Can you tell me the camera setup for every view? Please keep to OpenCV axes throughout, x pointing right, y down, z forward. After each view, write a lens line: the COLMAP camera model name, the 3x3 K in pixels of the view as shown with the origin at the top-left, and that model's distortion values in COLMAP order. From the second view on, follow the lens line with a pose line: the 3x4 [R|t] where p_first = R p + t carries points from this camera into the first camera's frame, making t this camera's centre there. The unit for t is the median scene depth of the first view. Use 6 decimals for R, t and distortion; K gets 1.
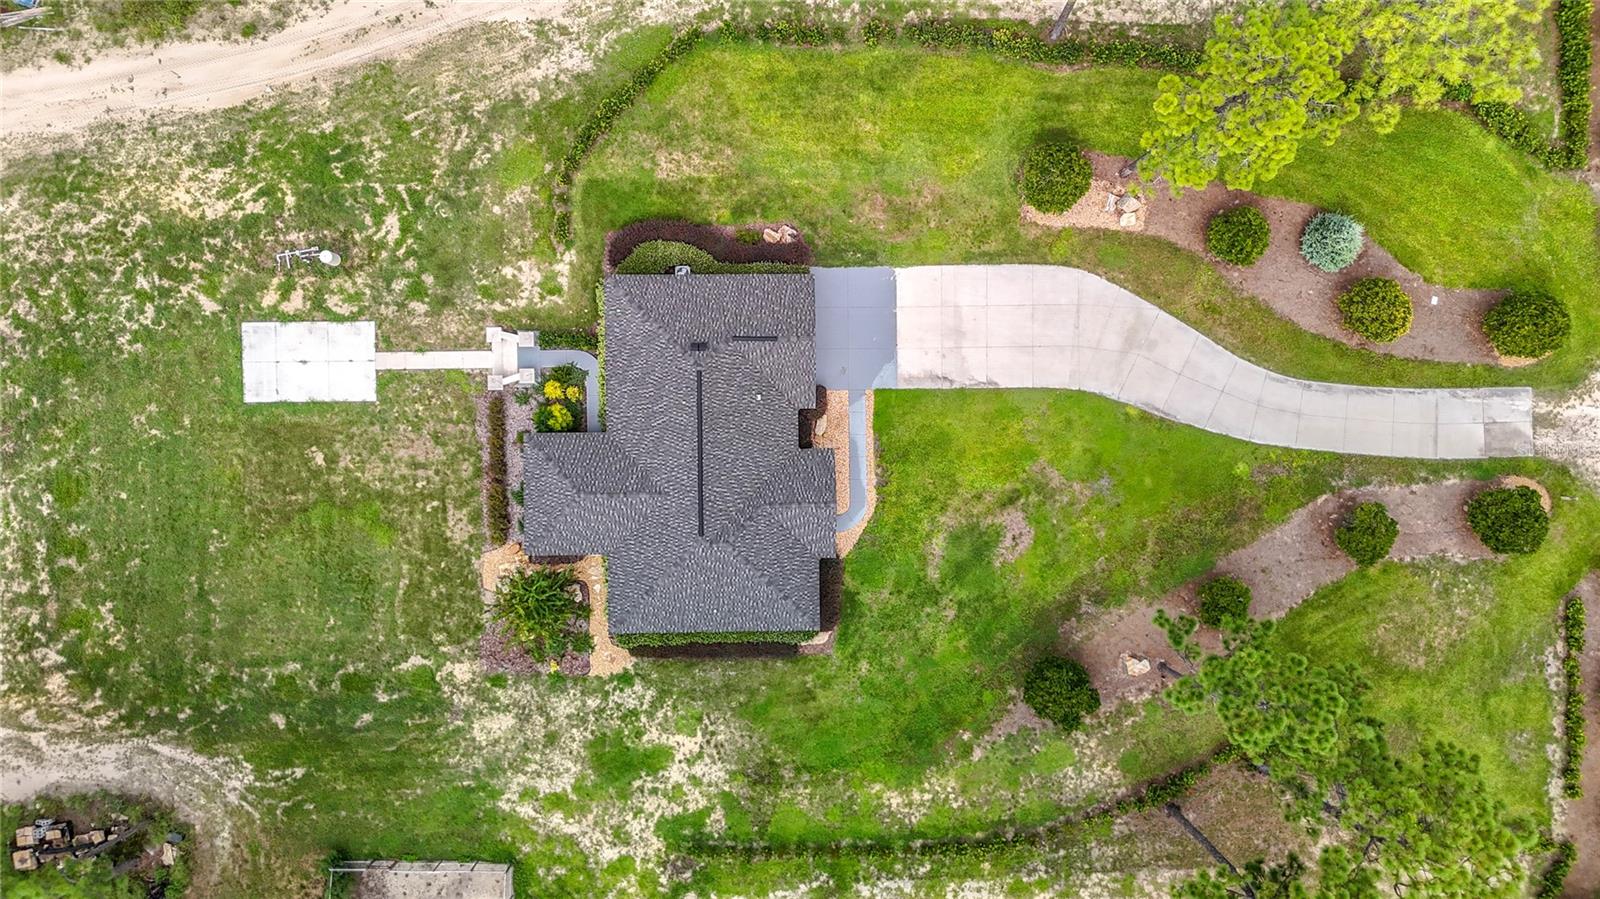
lens RADIAL K [[1182.6, 0, 799.9], [0, 1182.6, 439.2], [0, 0, 1]] dist [0.074966, -0.083795]
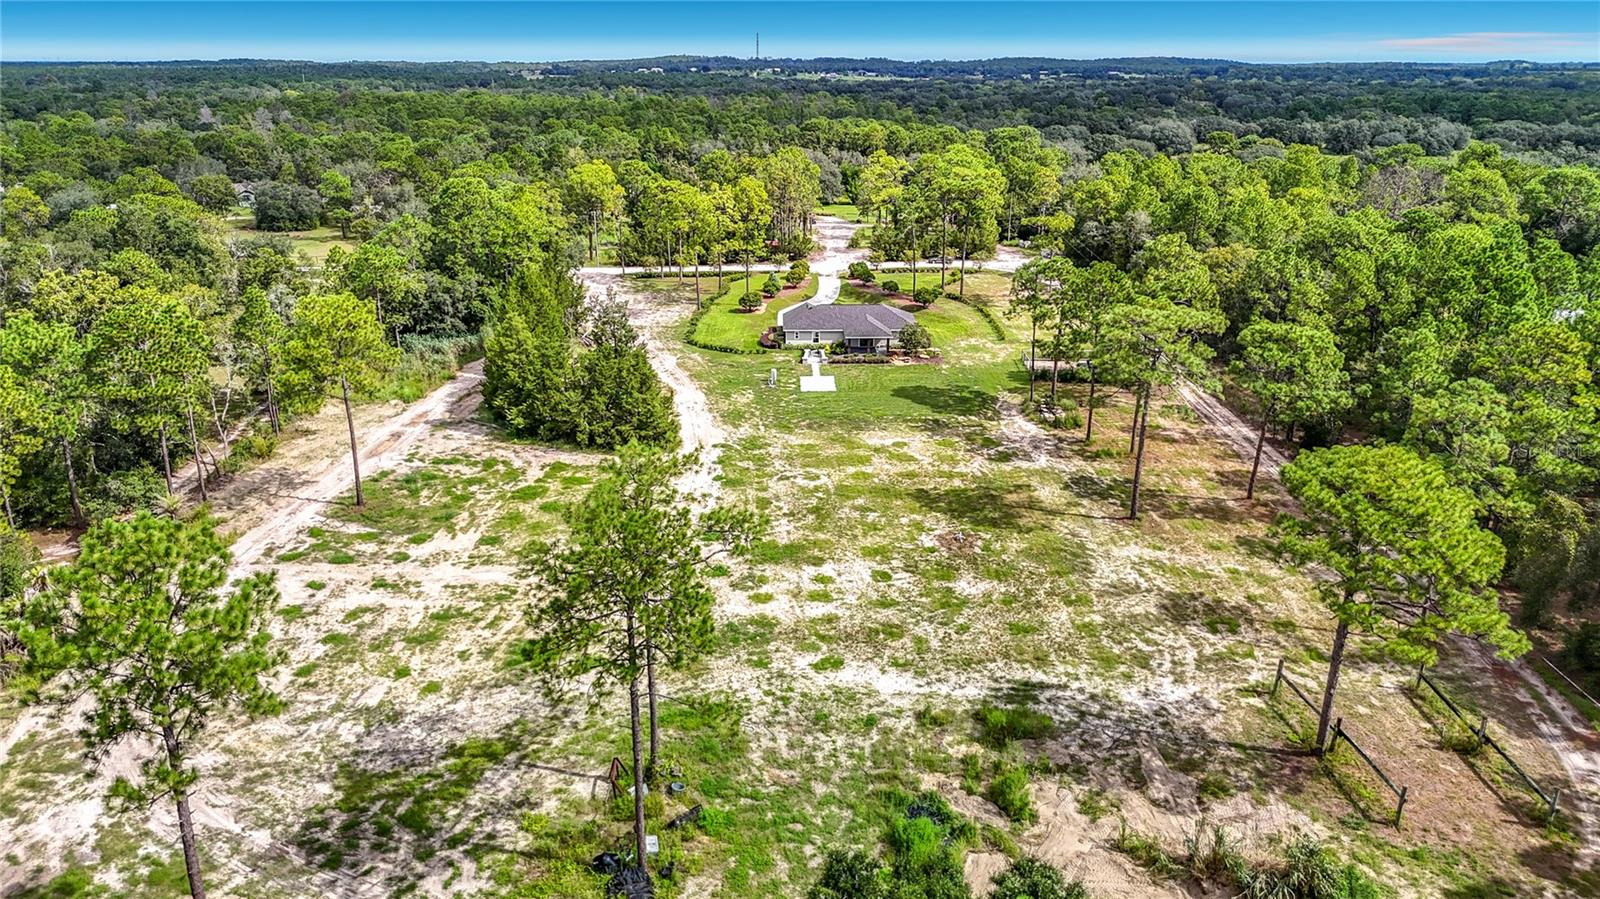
lens RADIAL K [[1182.6, 0, 805.3], [0, 1182.6, 453.7], [0, 0, 1]] dist [0.074966, -0.083795]
pose [[-0.011369, -0.327163, 0.944900, -2.590984], [0.999922, -0.008533, 0.009076, -0.110219], [0.005093, 0.944930, 0.327234, 0.387329]]
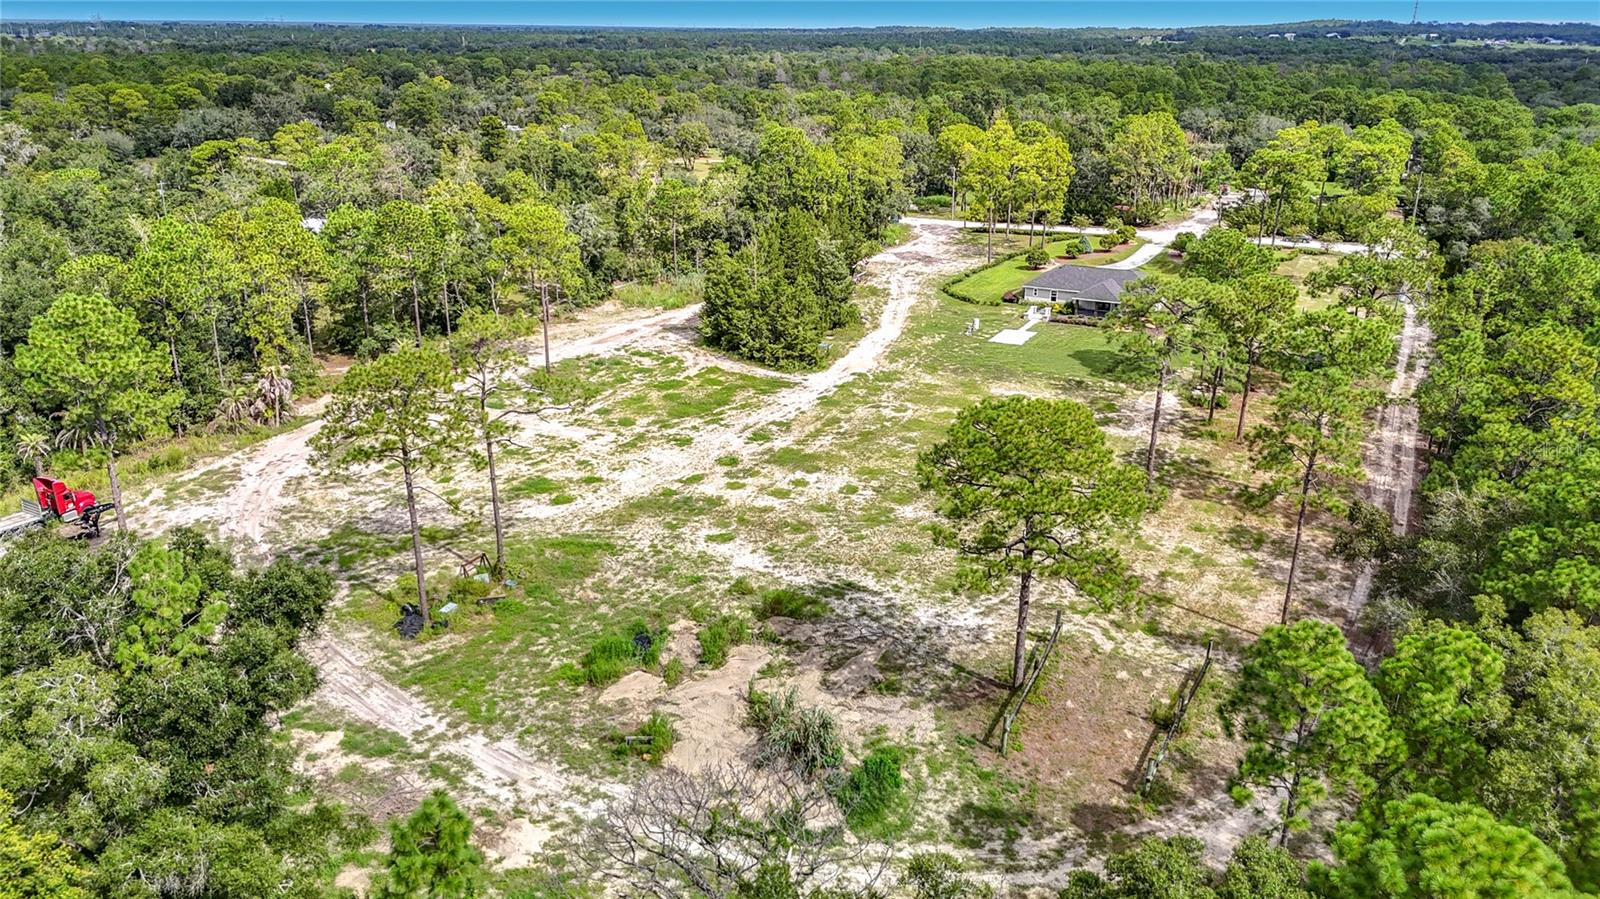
lens RADIAL K [[1182.6, 0, 809.6], [0, 1182.6, 453.8], [0, 0, 1]] dist [0.074966, -0.083795]
pose [[0.465895, -0.310715, 0.828492, -2.617197], [0.884814, 0.156368, -0.438923, 0.647464], [0.006831, 0.937553, 0.347776, 0.397518]]
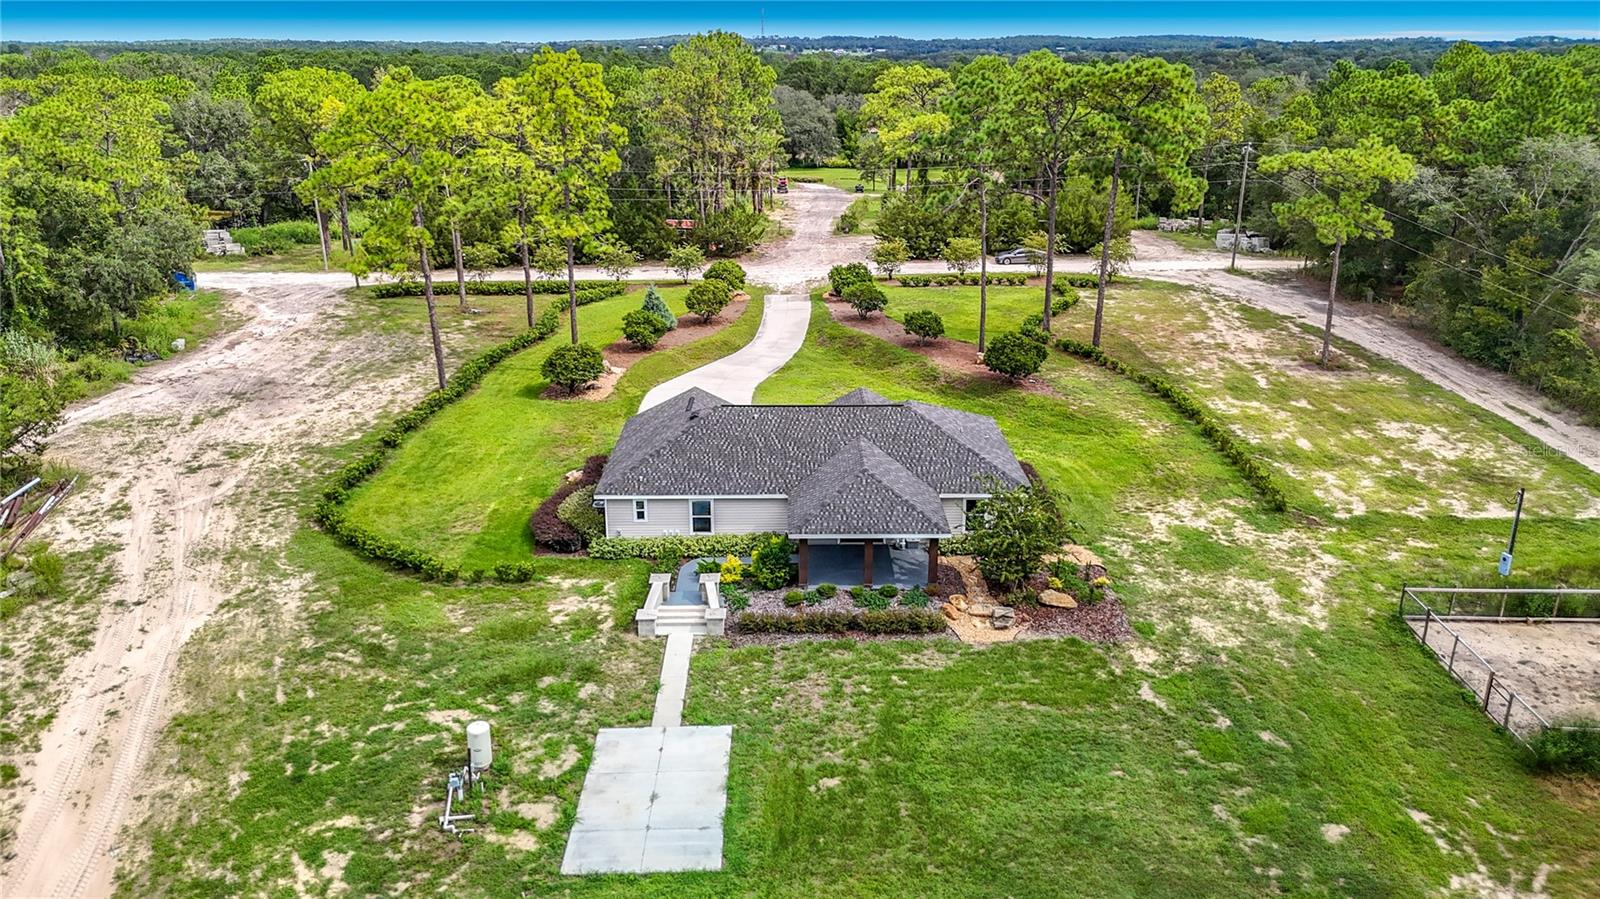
lens RADIAL K [[1182.6, 0, 802.0], [0, 1182.6, 453.3], [0, 0, 1]] dist [0.074966, -0.083795]
pose [[-0.001193, -0.337725, 0.941244, -0.872954], [0.999960, -0.008792, -0.001887, 0.005612], [0.008912, 0.941204, 0.337722, 0.668951]]
